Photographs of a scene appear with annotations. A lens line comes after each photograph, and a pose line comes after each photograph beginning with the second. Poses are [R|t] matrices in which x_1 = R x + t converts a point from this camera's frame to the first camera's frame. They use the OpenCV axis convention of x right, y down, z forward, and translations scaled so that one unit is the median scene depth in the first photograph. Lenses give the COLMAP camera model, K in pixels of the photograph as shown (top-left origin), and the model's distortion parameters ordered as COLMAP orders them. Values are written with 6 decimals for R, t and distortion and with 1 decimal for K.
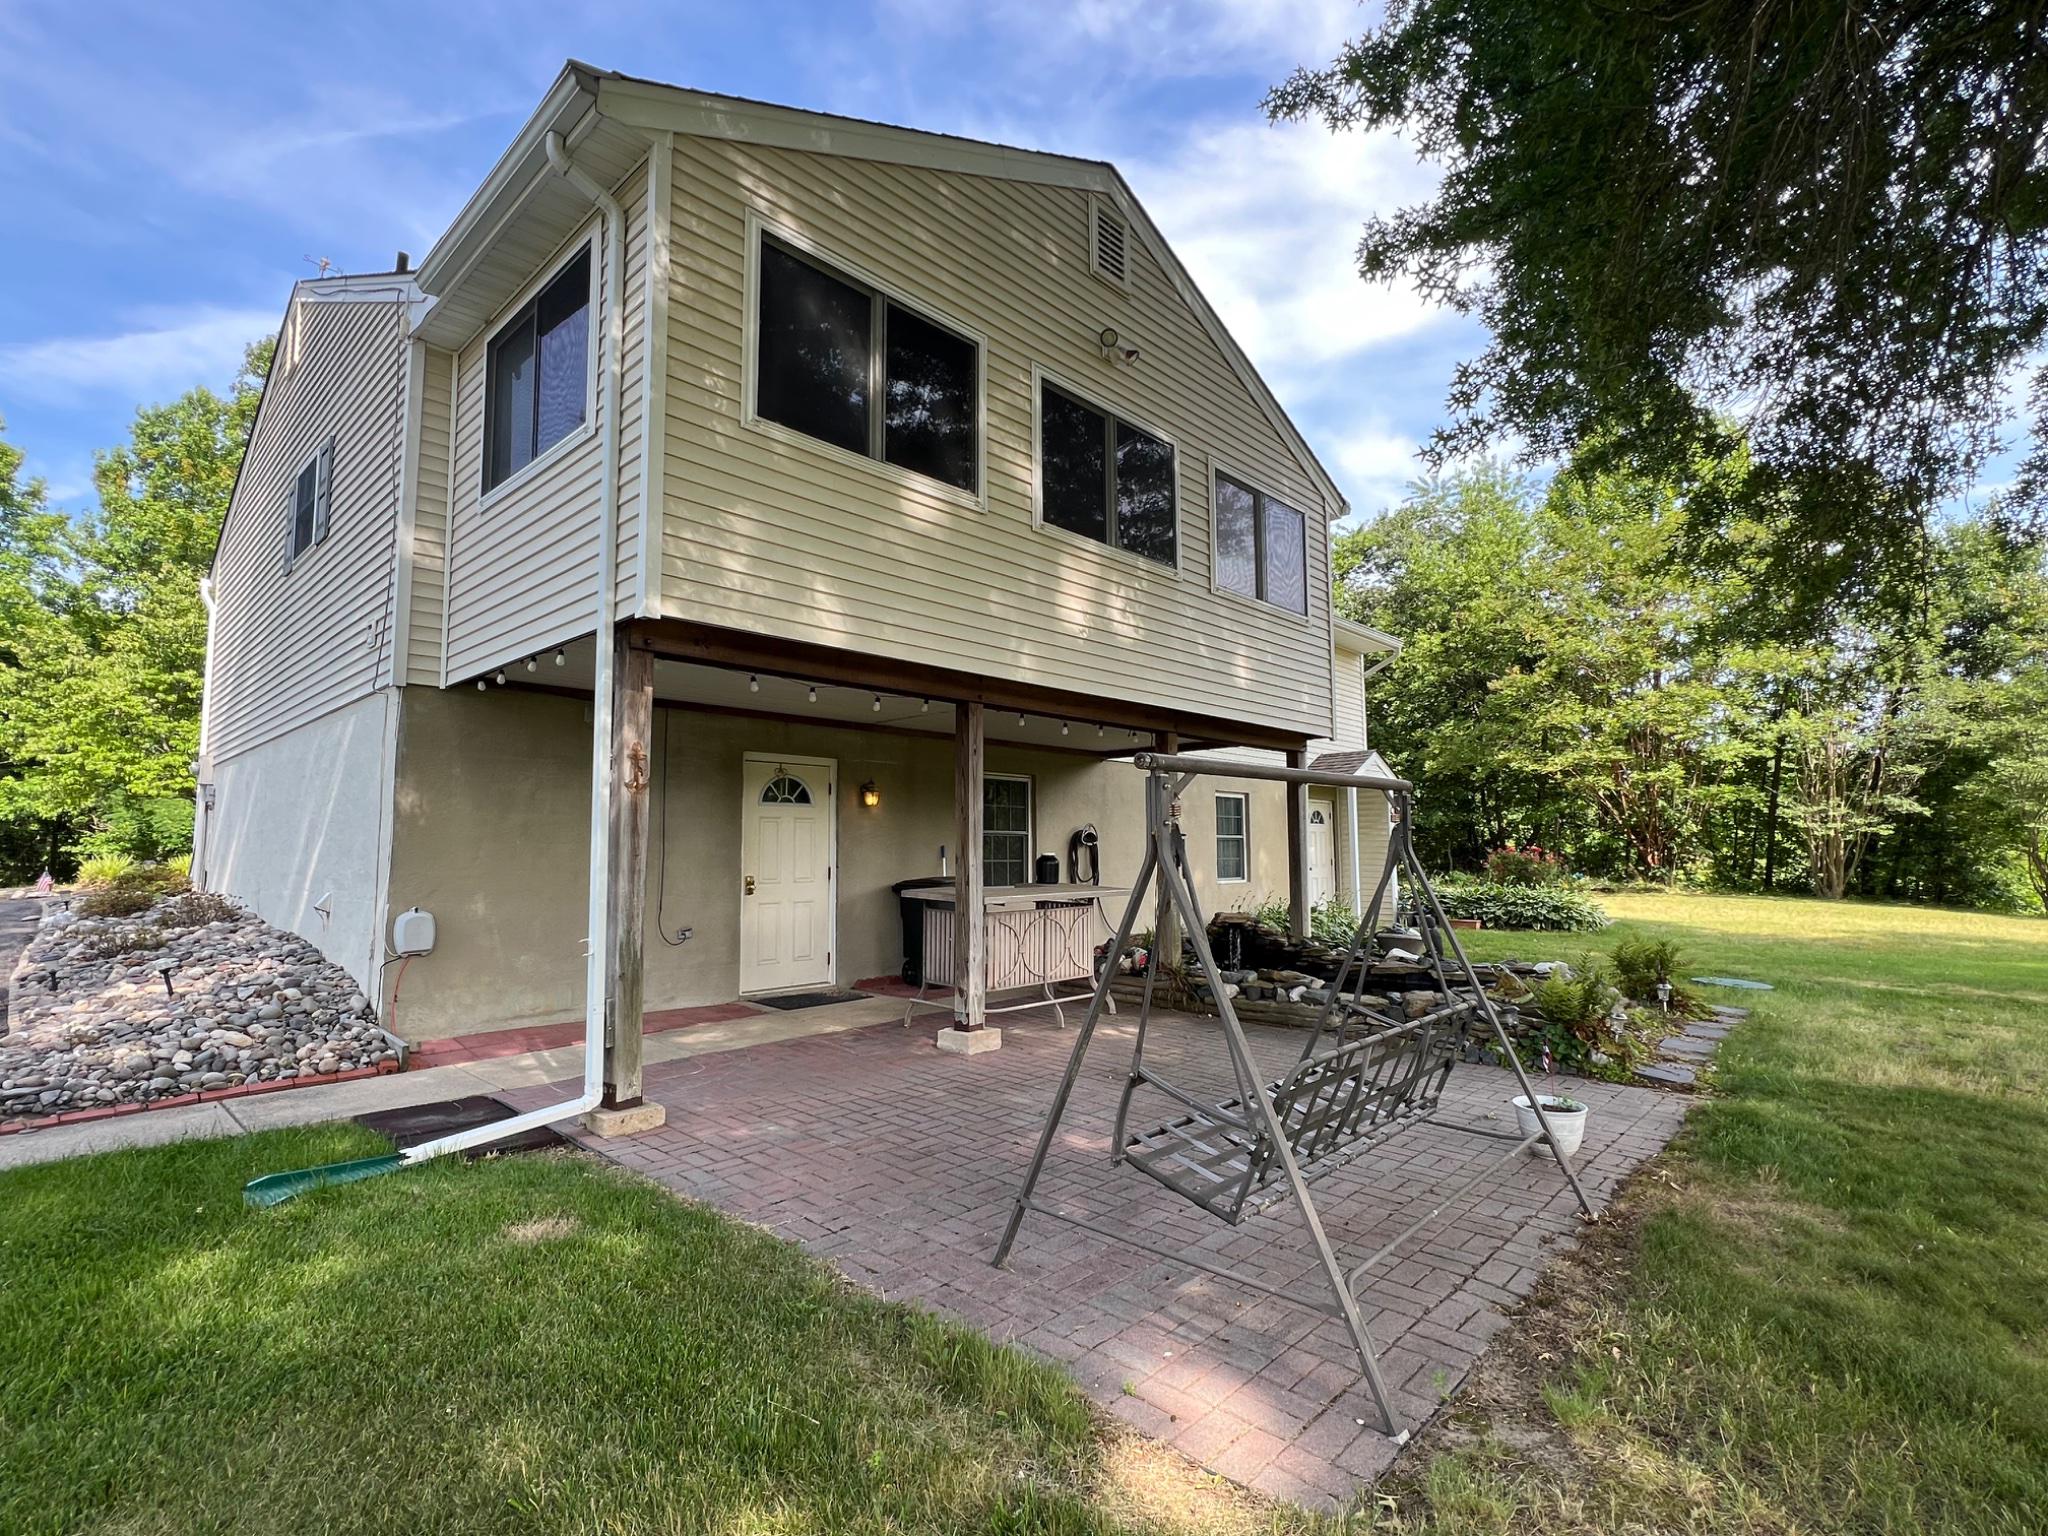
lens RADIAL K [[956.6, 0, 1016.9], [0, 956.6, 761.7], [0, 0, 1]] dist [0.000068, -0.001242]
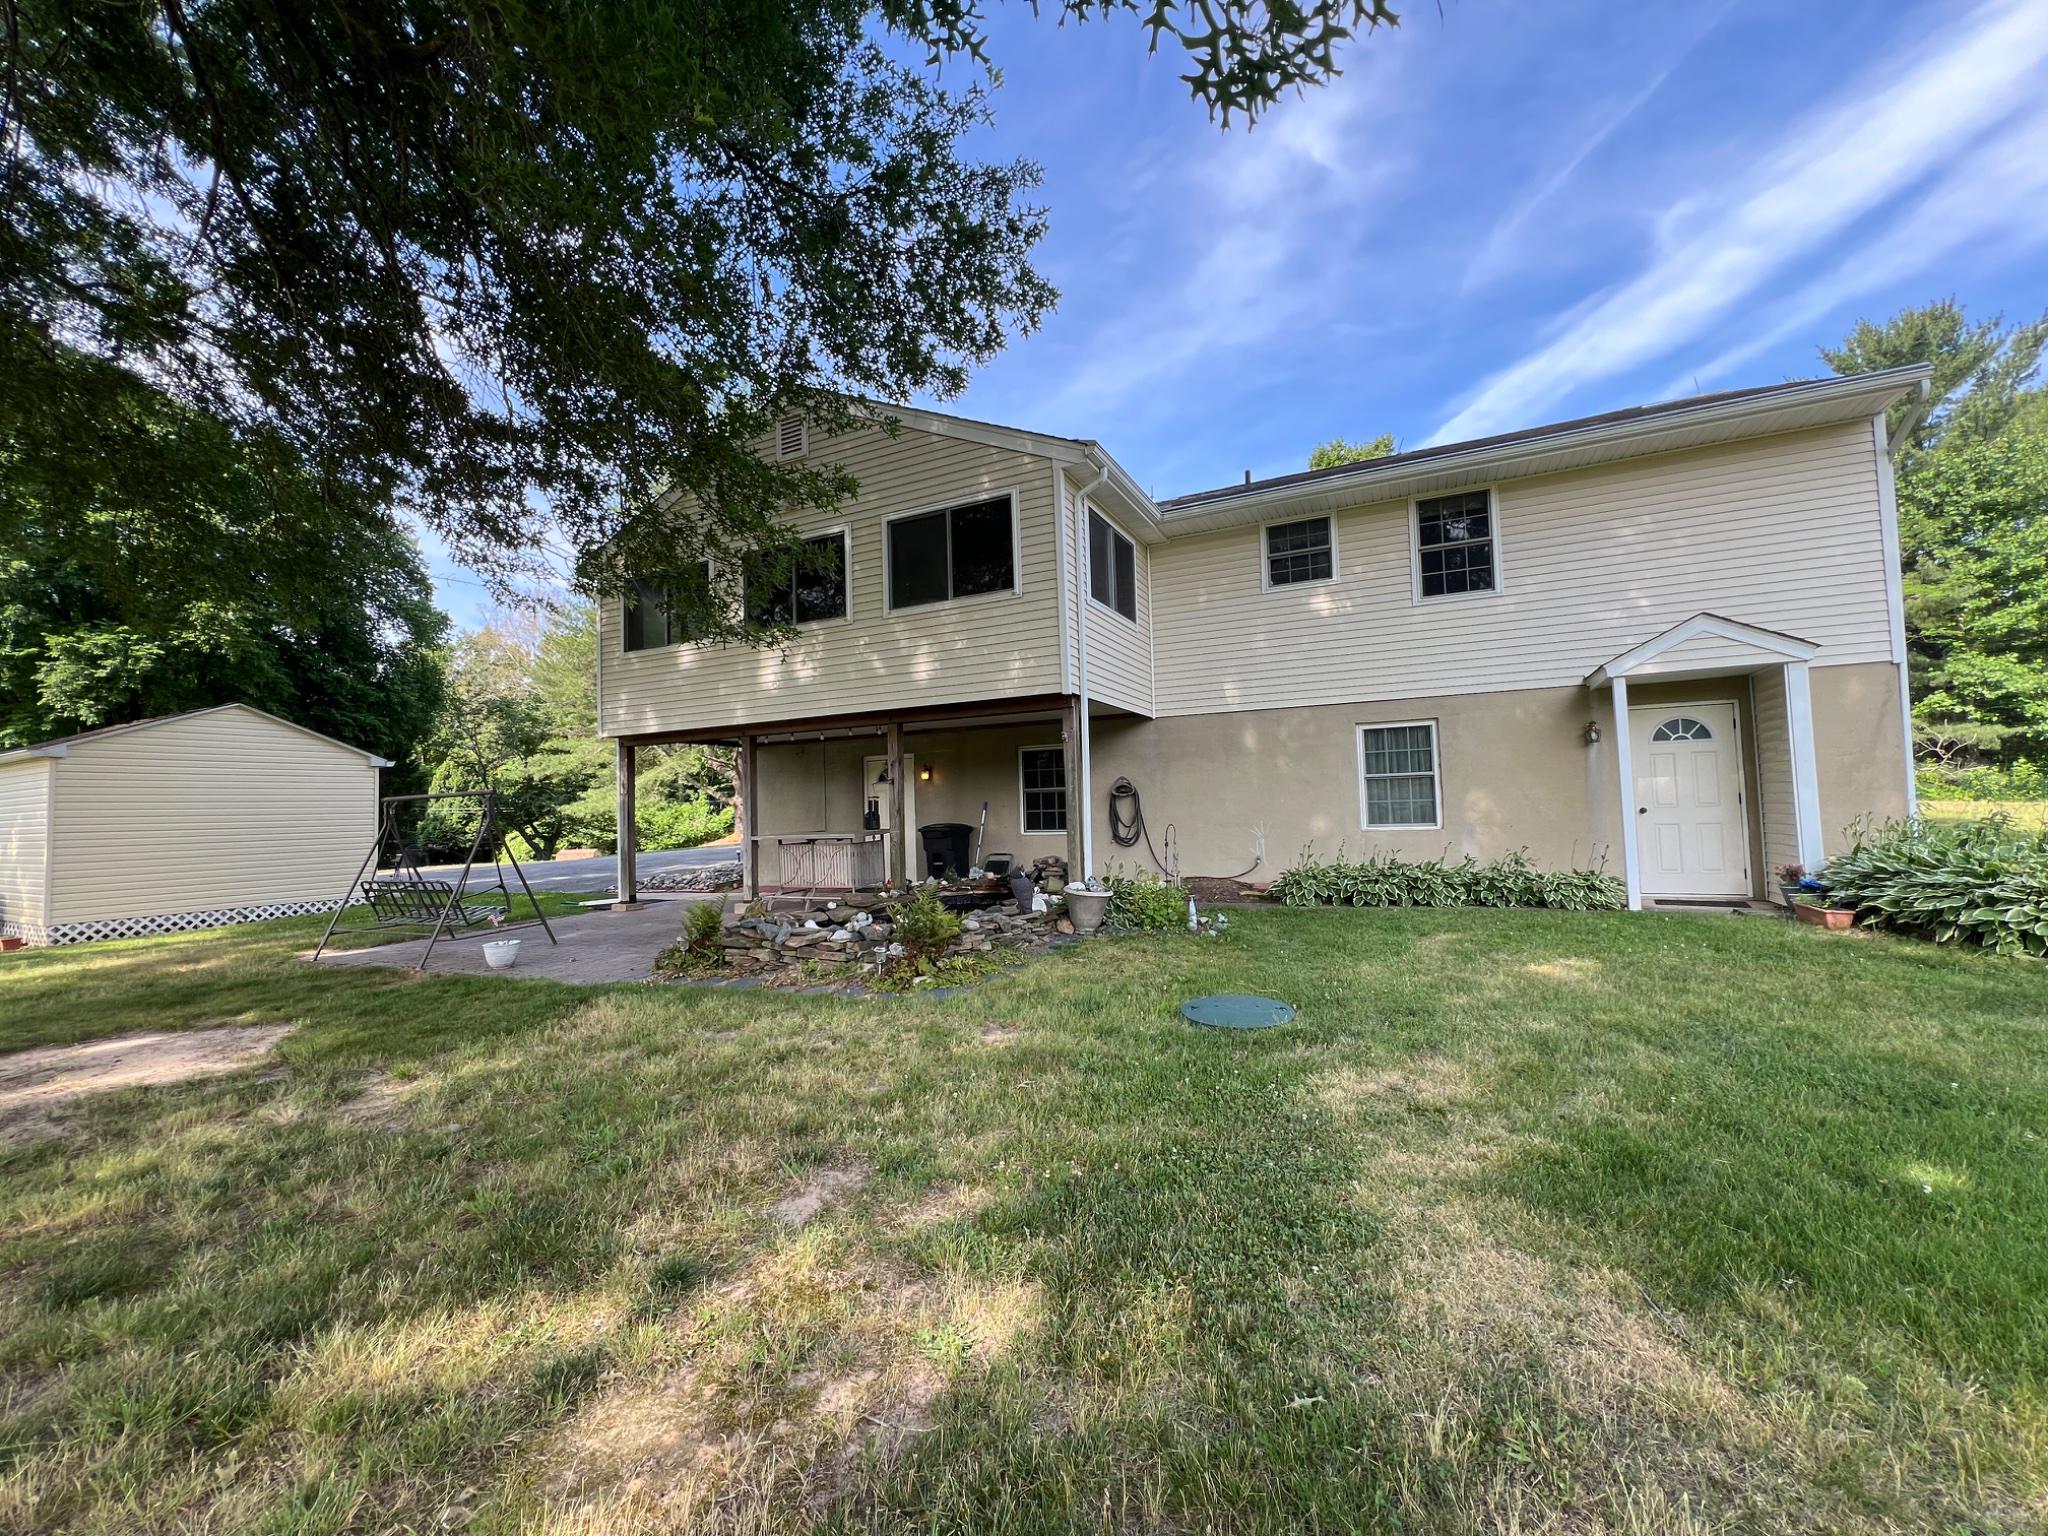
lens RADIAL K [[838.4, 0, 1017.5], [0, 838.4, 776.5], [0, 0, 1]] dist [0.002810, -0.000244]
pose [[0.298037, -0.051221, -0.953179, 1.252498], [0.113947, 0.993328, -0.017750, 0.080169], [0.947729, -0.103321, 0.301885, 0.721985]]
